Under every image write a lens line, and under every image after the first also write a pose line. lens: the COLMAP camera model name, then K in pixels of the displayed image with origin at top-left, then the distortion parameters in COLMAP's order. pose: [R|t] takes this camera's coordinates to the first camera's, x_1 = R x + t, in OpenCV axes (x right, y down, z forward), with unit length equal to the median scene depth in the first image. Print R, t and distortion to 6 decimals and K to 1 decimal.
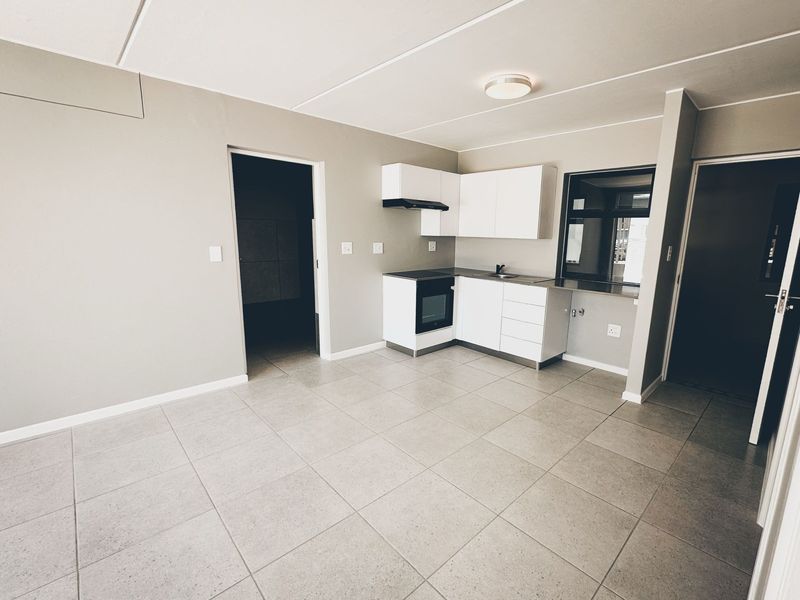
lens RADIAL K [[368.9, 0, 416.5], [0, 368.9, 299.9], [0, 0, 1]] dist [0.000096, 0.000137]
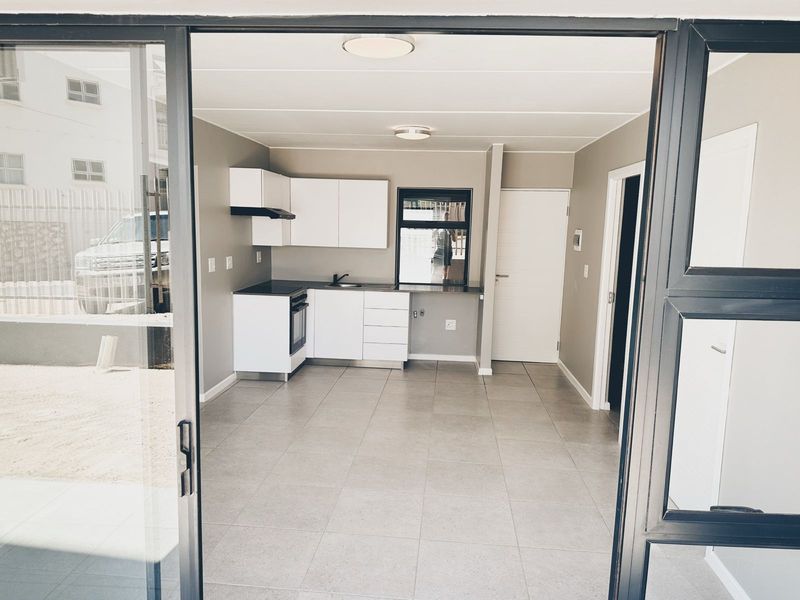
lens RADIAL K [[600.9, 0, 396.8], [0, 600.9, 304.0], [0, 0, 1]] dist [0.050989, 0.000599]
pose [[0.753816, -0.089554, 0.650954, -0.733556], [0.109700, 0.993917, 0.009701, -0.017520], [-0.647864, 0.064097, 0.759055, -0.301225]]
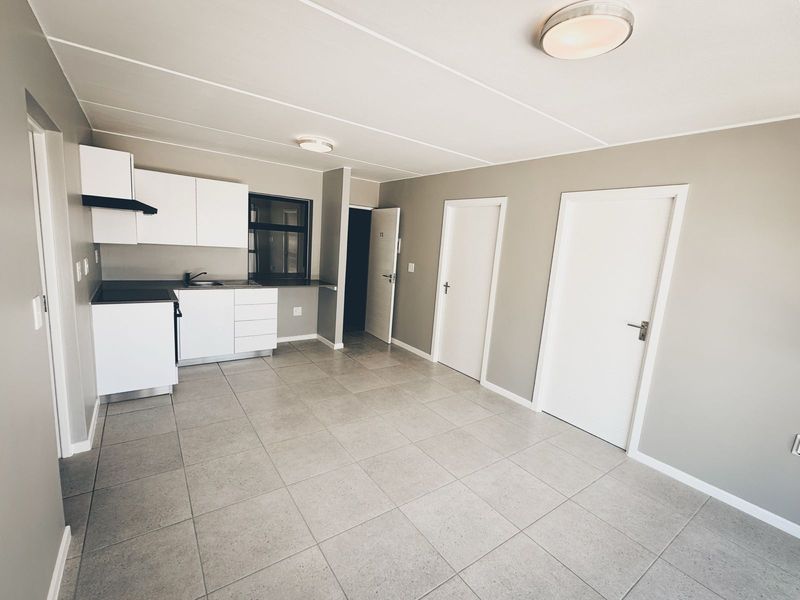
lens RADIAL K [[368.9, 0, 406.1], [0, 368.9, 297.7], [0, 0, 1]] dist [0.000096, 0.000137]
pose [[0.124113, -0.165174, 0.978424, -0.704223], [0.111878, 0.982090, 0.151601, -0.120700], [-0.985941, 0.090648, 0.140370, 0.332152]]
